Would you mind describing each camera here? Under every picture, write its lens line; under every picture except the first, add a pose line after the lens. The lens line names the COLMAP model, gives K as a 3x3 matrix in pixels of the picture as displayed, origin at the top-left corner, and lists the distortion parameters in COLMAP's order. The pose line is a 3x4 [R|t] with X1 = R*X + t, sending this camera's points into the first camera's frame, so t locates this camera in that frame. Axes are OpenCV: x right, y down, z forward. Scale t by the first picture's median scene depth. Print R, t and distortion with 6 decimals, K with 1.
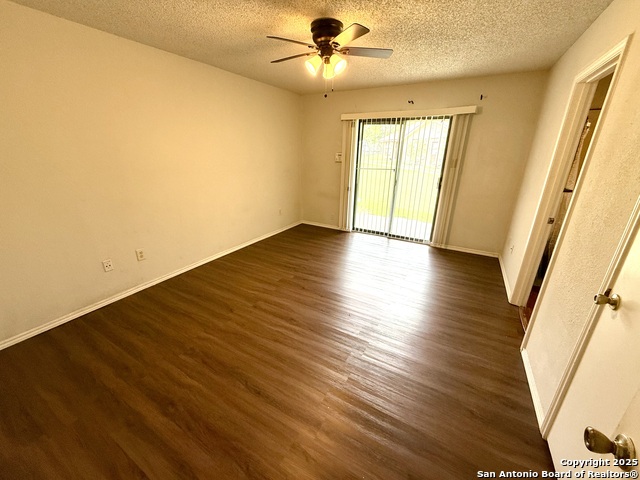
lens RADIAL K [[254.7, 0, 318.8], [0, 254.7, 239.9], [0, 0, 1]] dist [-0.000655, -0.000355]
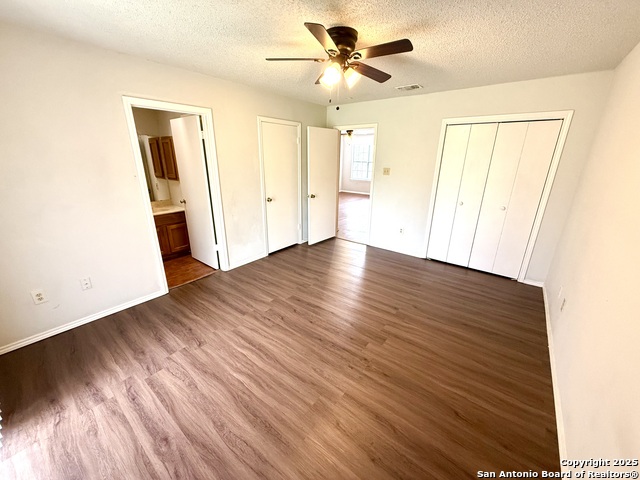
lens RADIAL K [[254.7, 0, 318.8], [0, 254.7, 239.9], [0, 0, 1]] dist [-0.000655, -0.000355]
pose [[-0.990507, -0.069081, 0.118842, -0.030268], [0.017179, 0.795562, 0.605629, -0.611500], [-0.136384, 0.601921, -0.786823, 1.649823]]
